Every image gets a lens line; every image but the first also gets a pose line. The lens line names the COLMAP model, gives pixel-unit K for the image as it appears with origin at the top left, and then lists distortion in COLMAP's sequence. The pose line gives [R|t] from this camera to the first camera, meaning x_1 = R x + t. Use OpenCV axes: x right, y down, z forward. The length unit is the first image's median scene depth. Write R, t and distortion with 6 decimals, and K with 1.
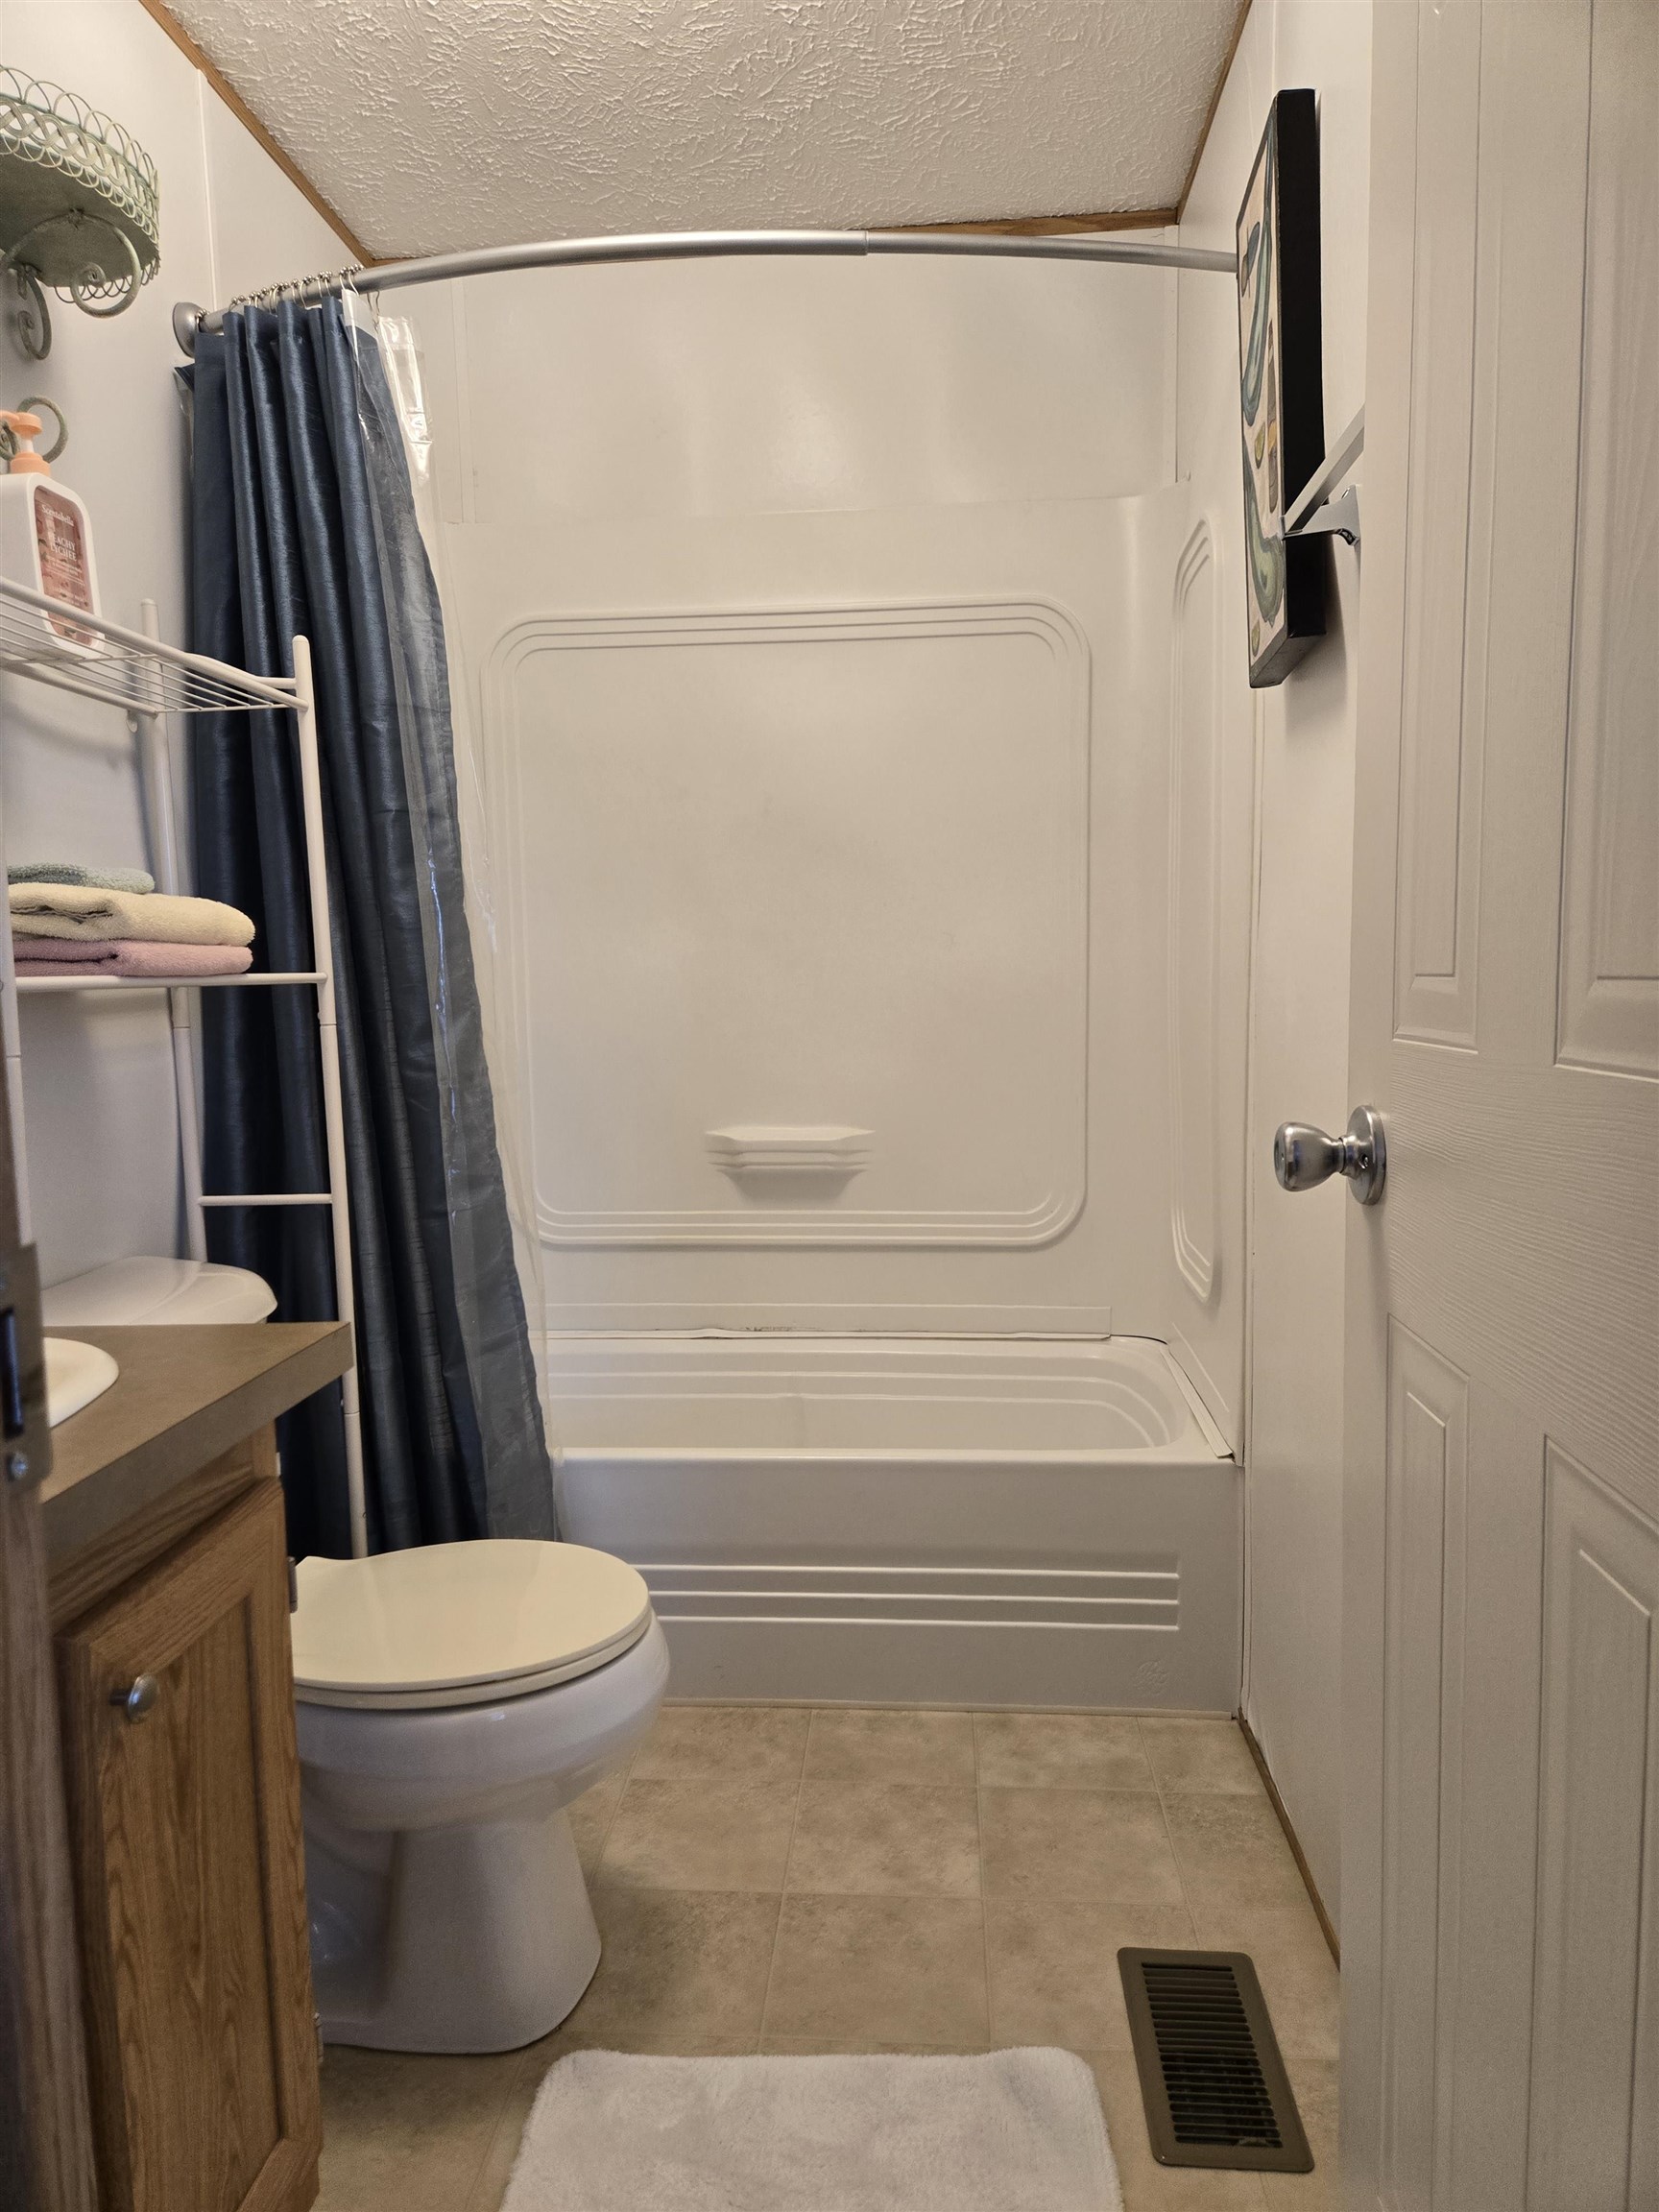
lens RADIAL K [[1467.4, 0, 830.1], [0, 1467.4, 1107.2], [0, 0, 1]] dist [0.068323, -0.053504]
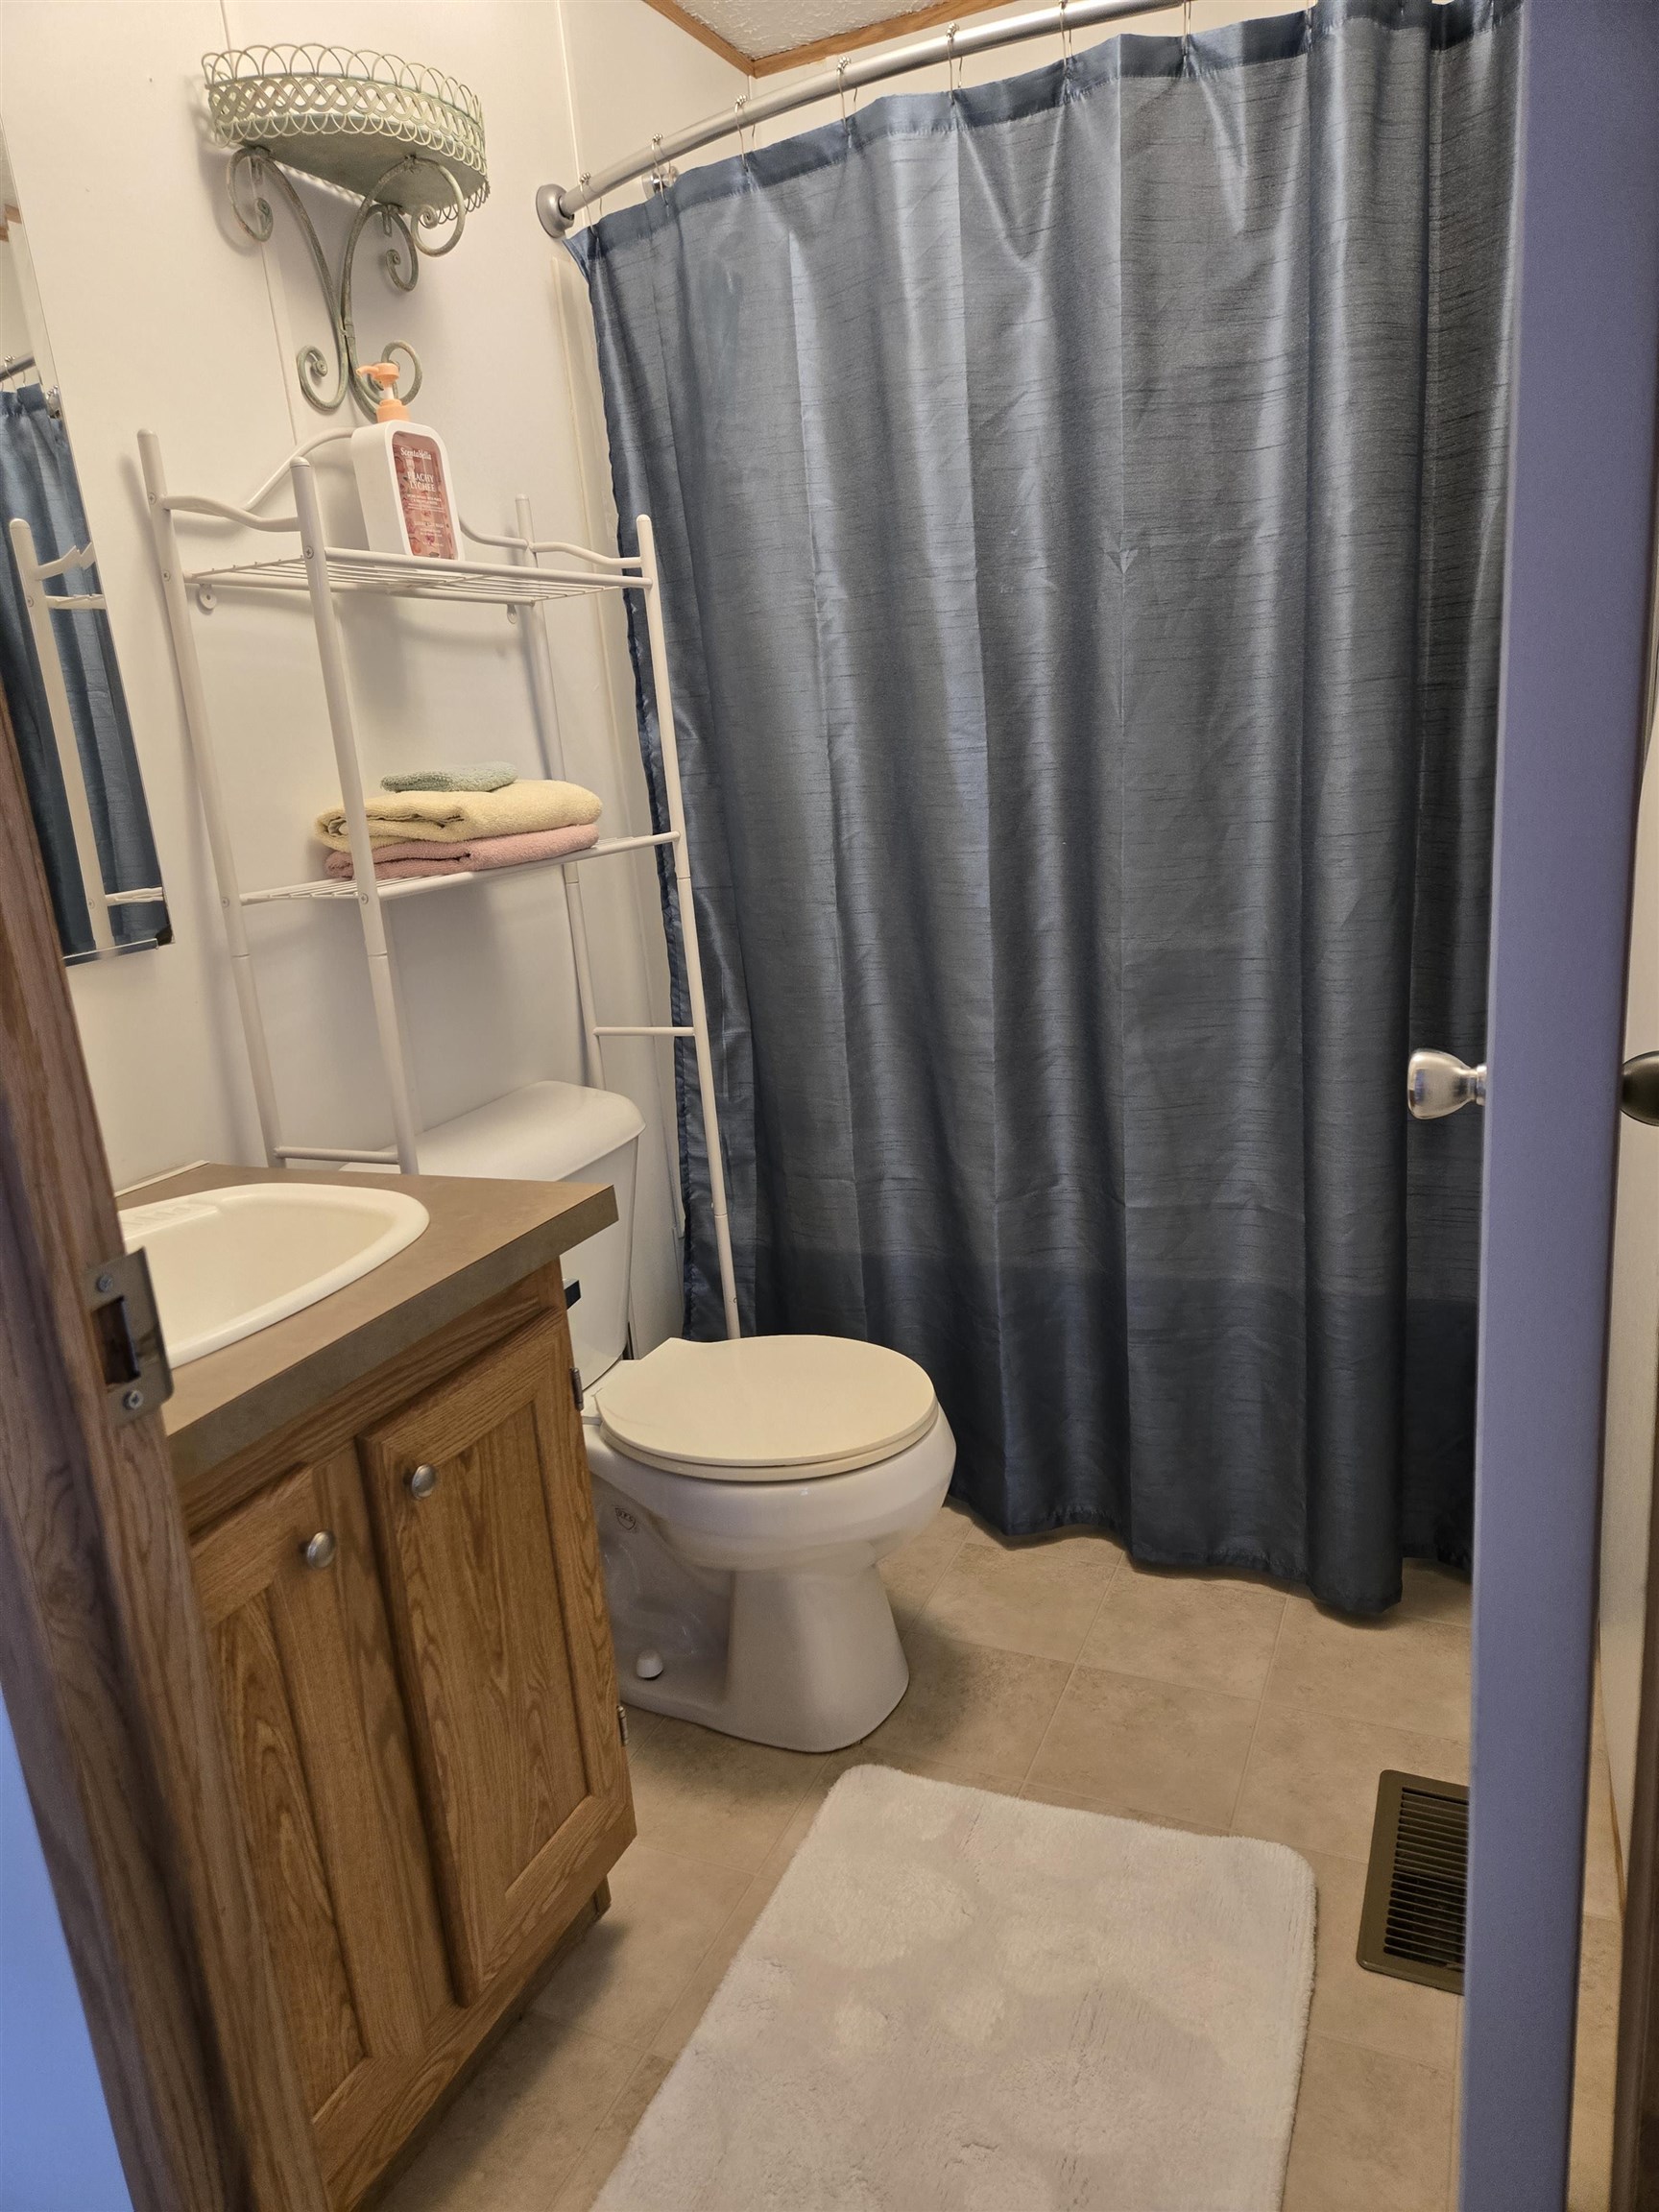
lens RADIAL K [[1467.4, 0, 812.8], [0, 1467.4, 1098.0], [0, 0, 1]] dist [0.068323, -0.053504]
pose [[0.937533, 0.026050, -0.346920, 0.191870], [0.031075, 0.986936, 0.158085, -0.086238], [0.346506, -0.158990, 0.924476, -0.029557]]
